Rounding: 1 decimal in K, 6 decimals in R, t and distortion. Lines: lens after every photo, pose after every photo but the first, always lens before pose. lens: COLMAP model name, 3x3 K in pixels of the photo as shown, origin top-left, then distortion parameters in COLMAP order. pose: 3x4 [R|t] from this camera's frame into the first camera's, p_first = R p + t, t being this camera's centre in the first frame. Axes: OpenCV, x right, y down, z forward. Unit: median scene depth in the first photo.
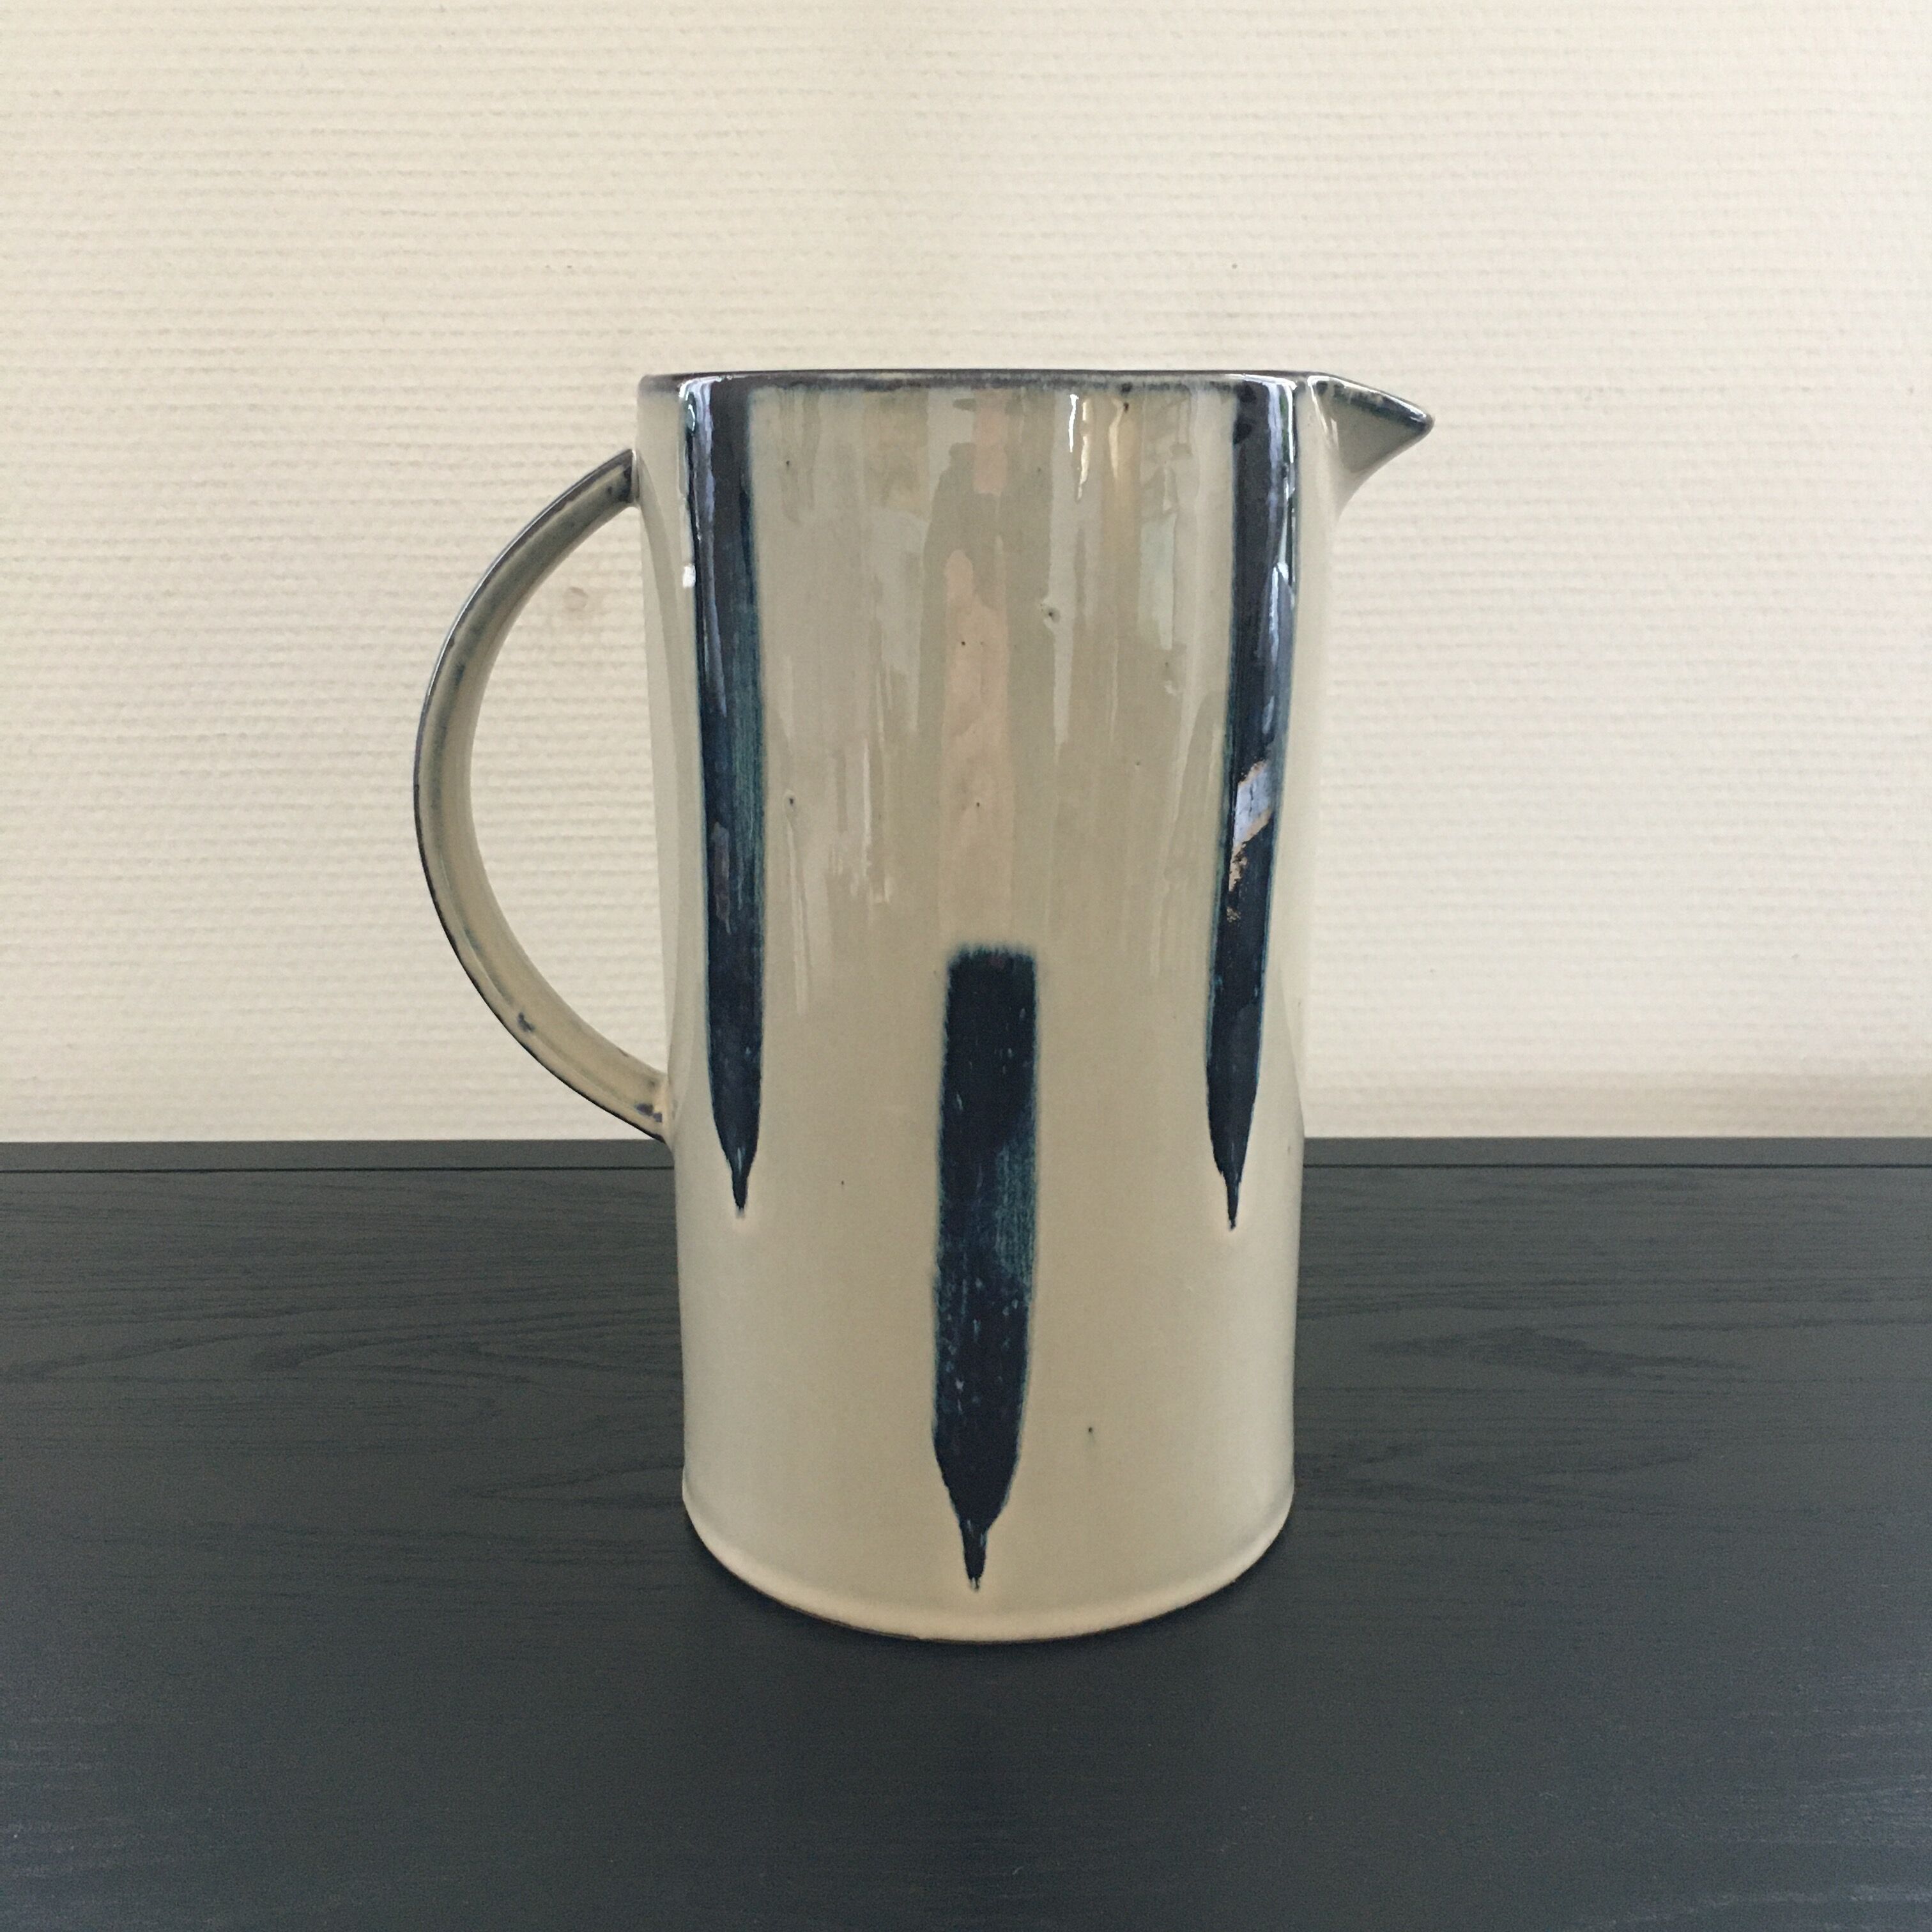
lens RADIAL K [[2304.4, 0, 966.0], [0, 2304.4, 966.0], [0, 0, 1]] dist [0.014909, 0.056126]
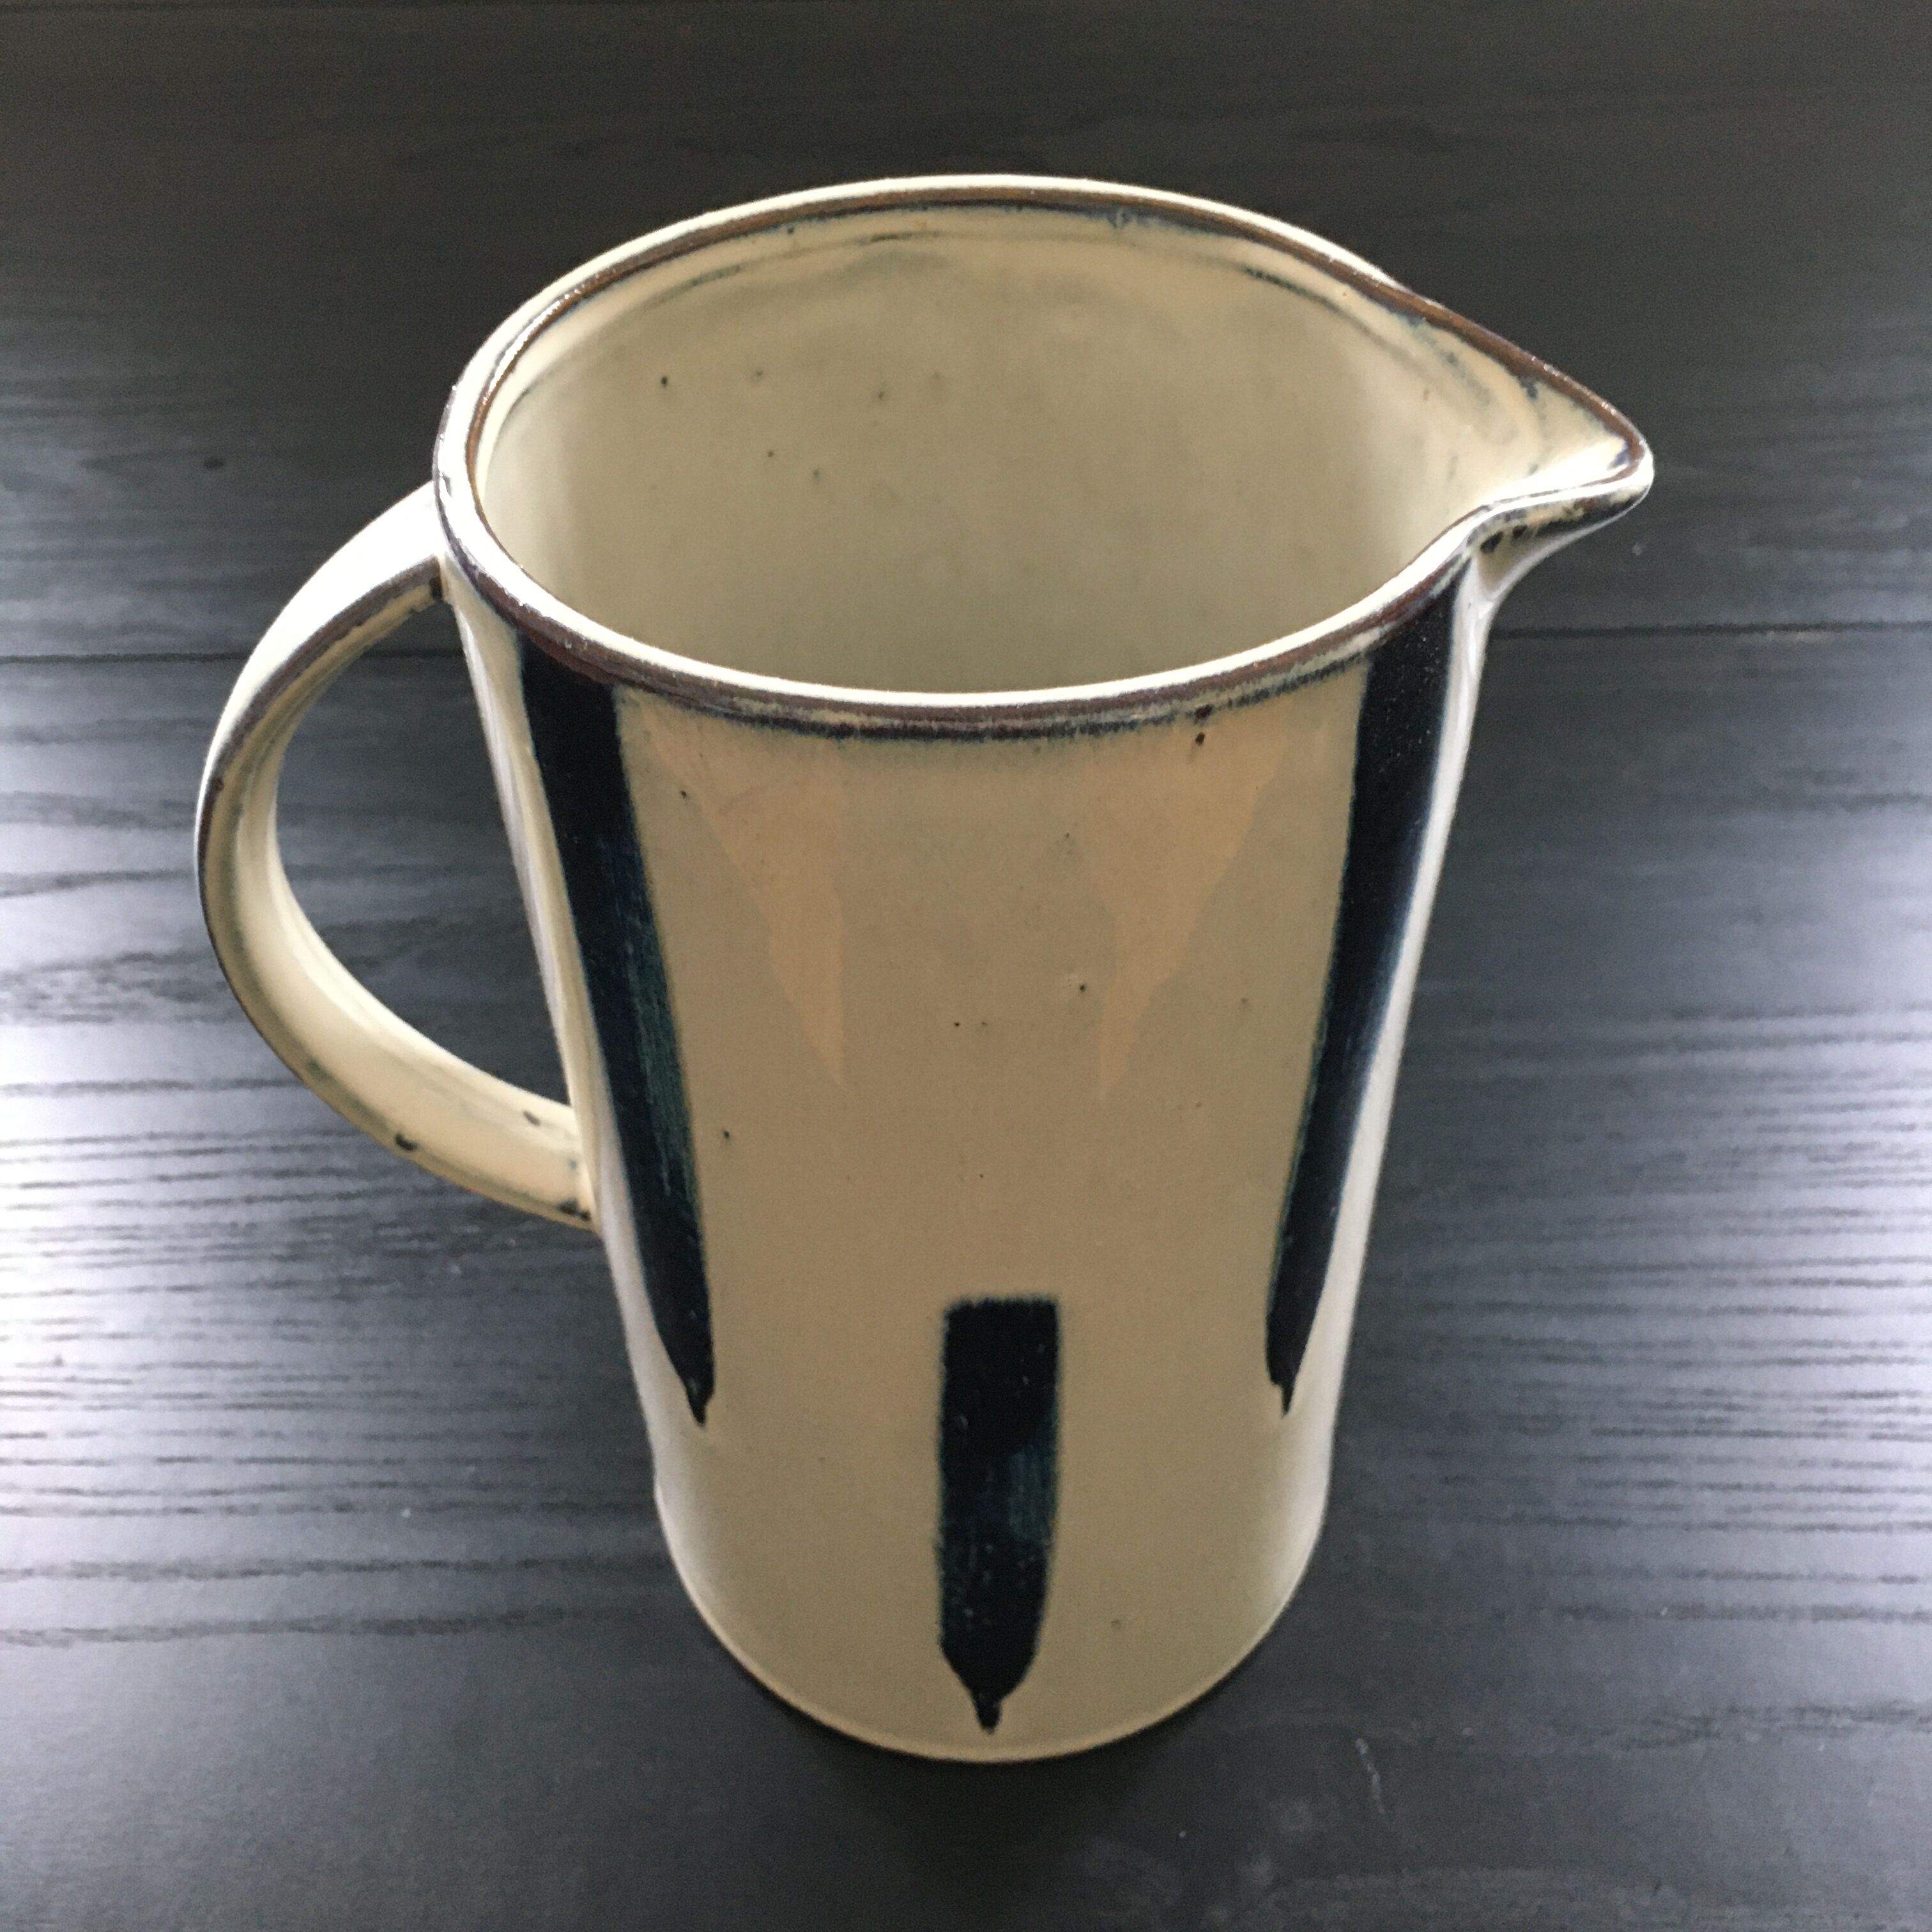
lens RADIAL K [[2304.4, 0, 966.0], [0, 2304.4, 966.0], [0, 0, 1]] dist [0.014909, 0.056126]
pose [[0.999353, -0.033866, 0.012153, -0.006175], [0.022287, 0.847812, 0.529829, -0.493357], [-0.028246, -0.529215, 0.848017, 0.391769]]
